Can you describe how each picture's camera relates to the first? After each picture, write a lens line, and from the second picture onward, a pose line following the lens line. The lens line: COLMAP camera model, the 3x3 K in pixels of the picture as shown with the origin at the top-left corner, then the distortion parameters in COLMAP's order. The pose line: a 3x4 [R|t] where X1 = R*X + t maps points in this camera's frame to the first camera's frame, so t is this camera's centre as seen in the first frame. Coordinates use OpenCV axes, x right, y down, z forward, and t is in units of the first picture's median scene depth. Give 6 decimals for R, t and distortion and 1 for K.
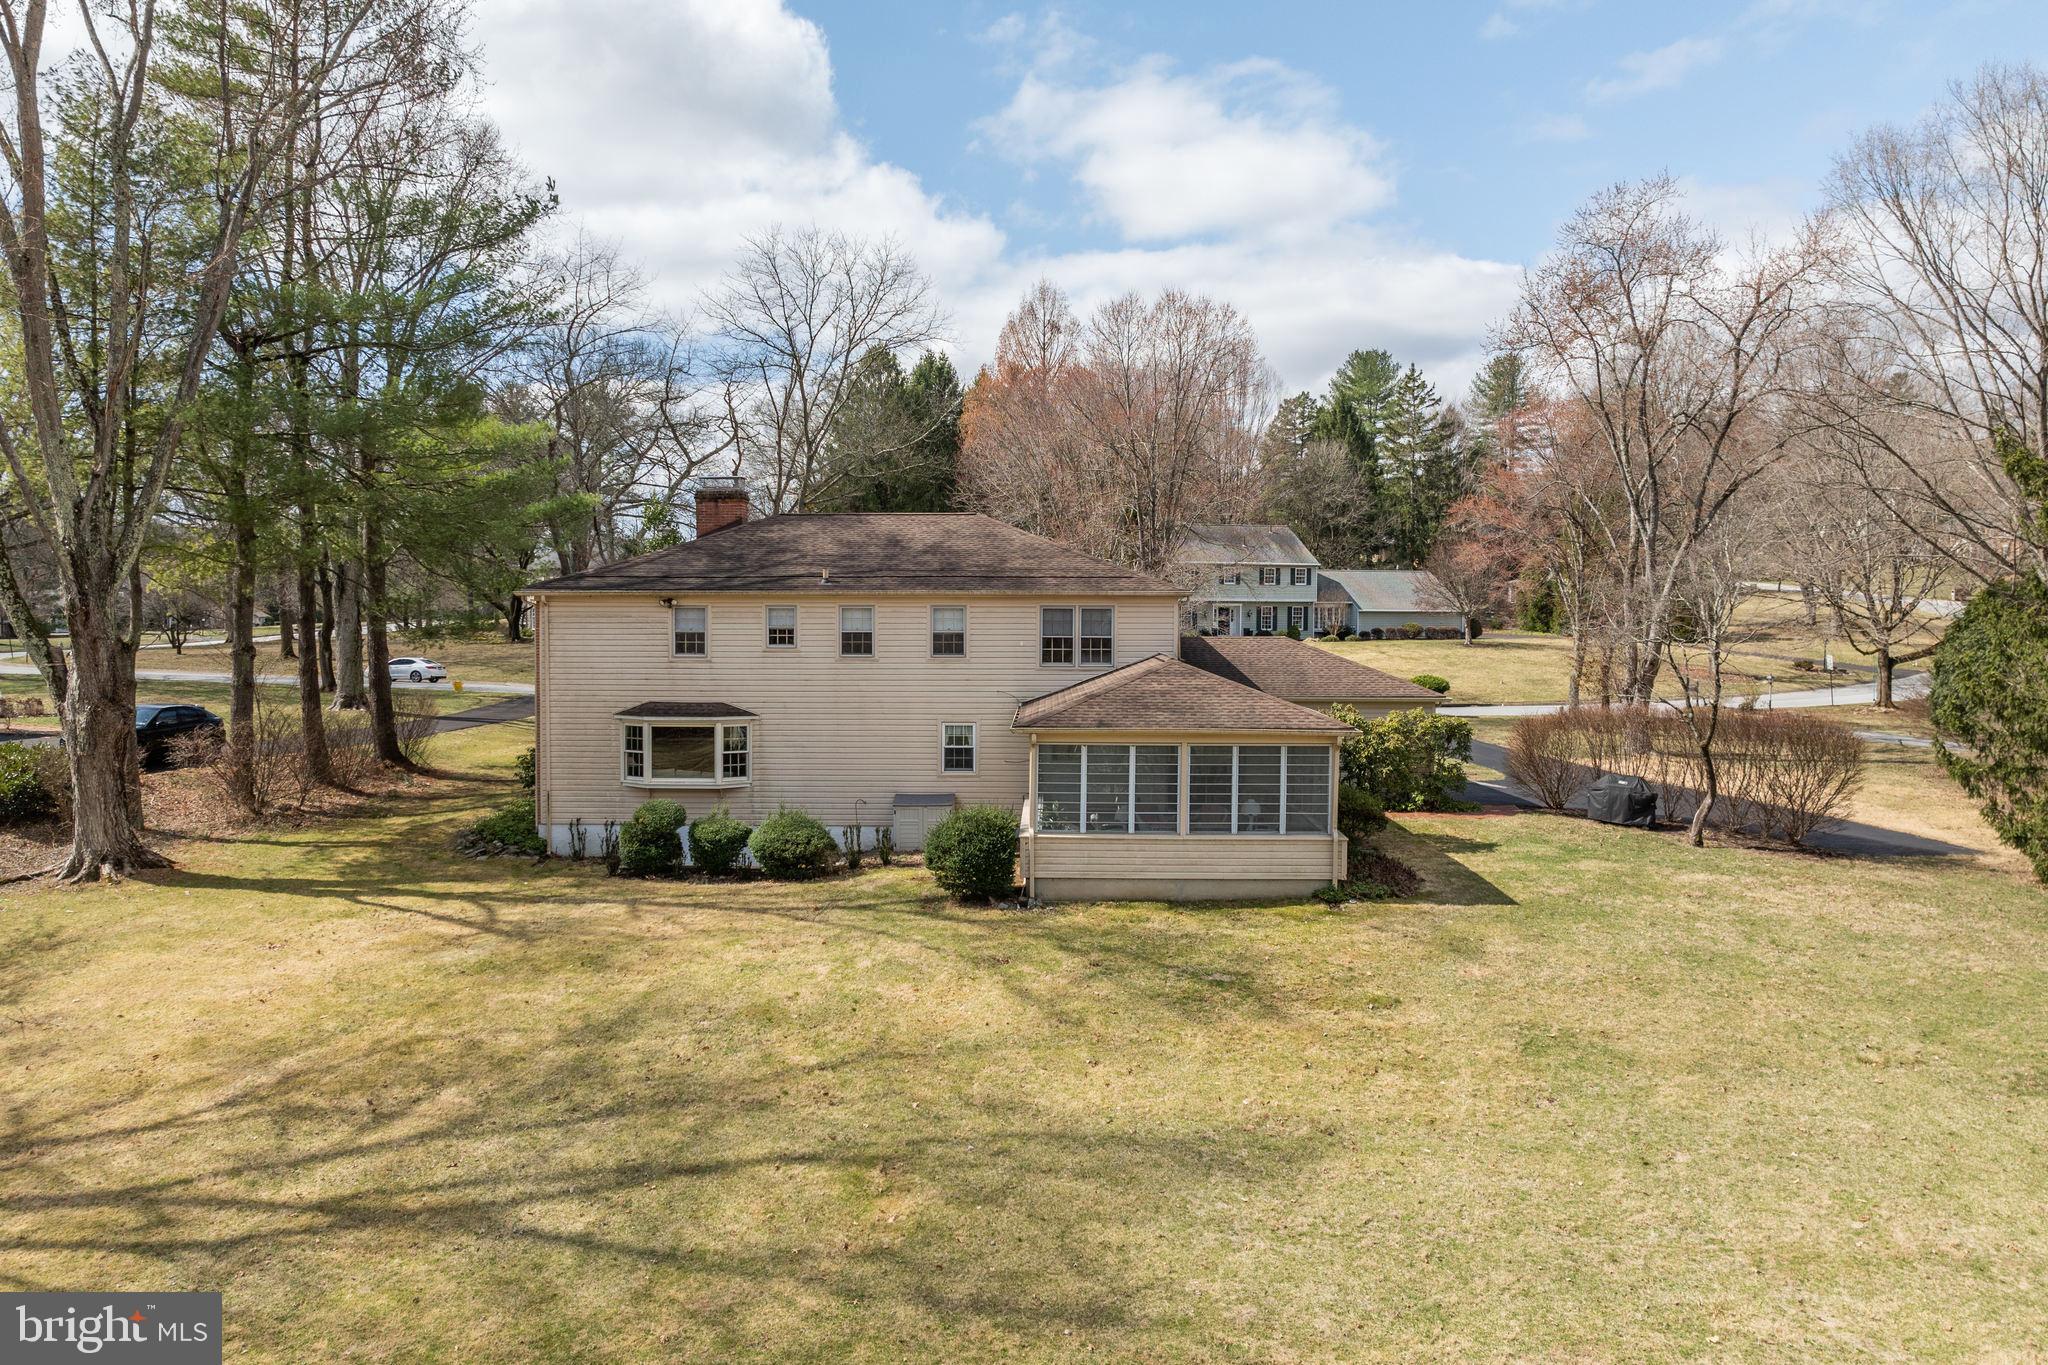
lens RADIAL K [[1424.7, 0, 1016.6], [0, 1424.7, 682.4], [0, 0, 1]] dist [-0.046755, 0.017706]
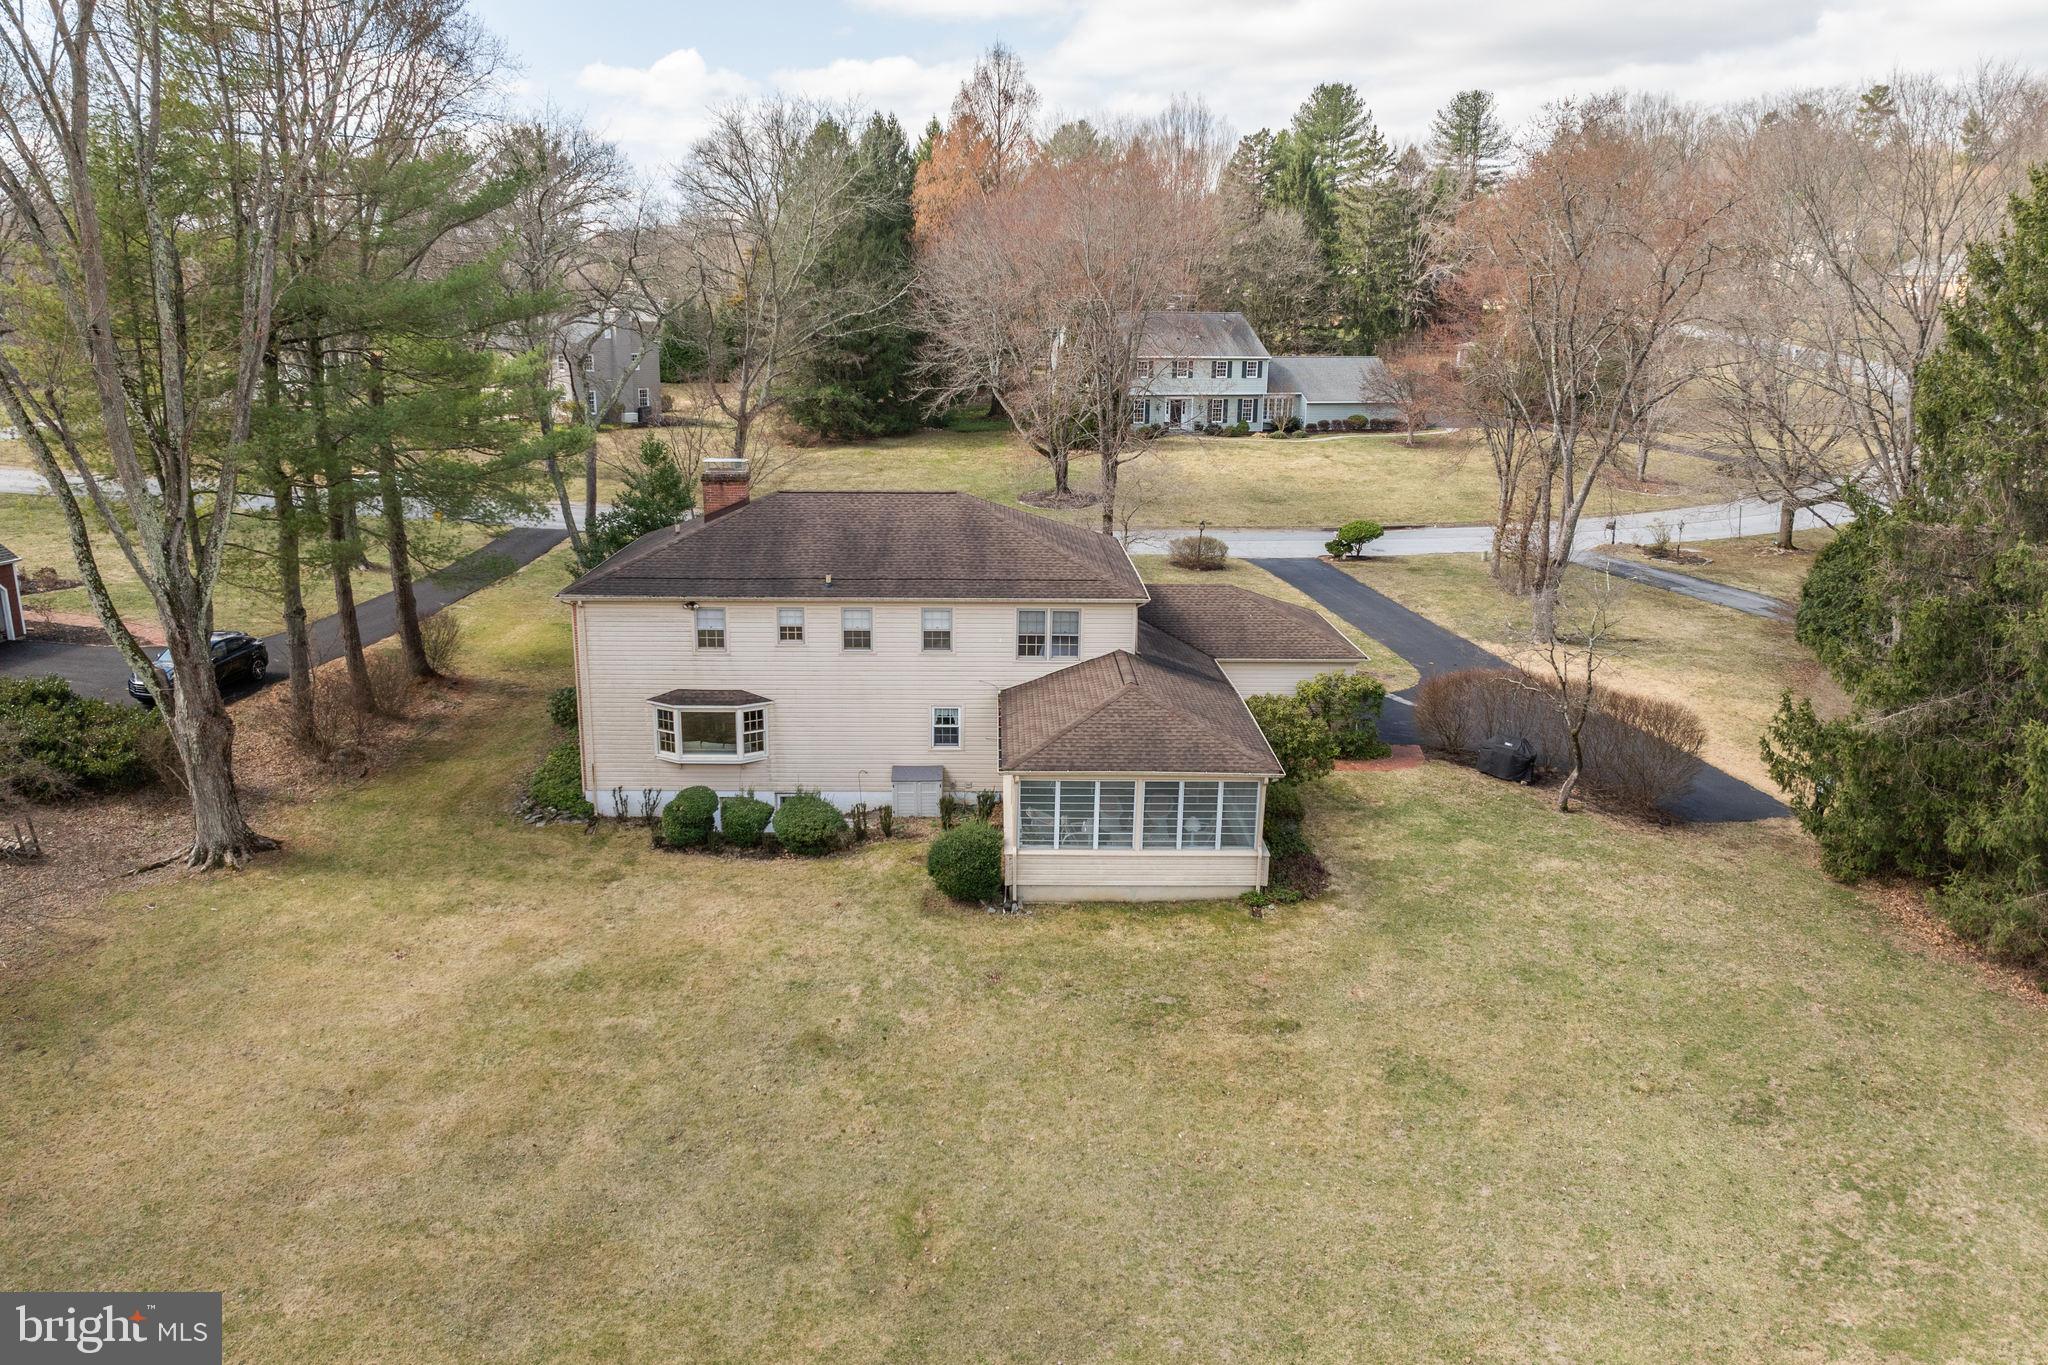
lens RADIAL K [[1424.7, 0, 1014.7], [0, 1424.7, 688.2], [0, 0, 1]] dist [-0.046755, 0.017706]
pose [[0.999377, -0.003636, 0.035095, -0.028720], [-0.003688, 0.978463, 0.206389, -0.256893], [-0.035089, -0.206390, 0.977840, -0.155416]]
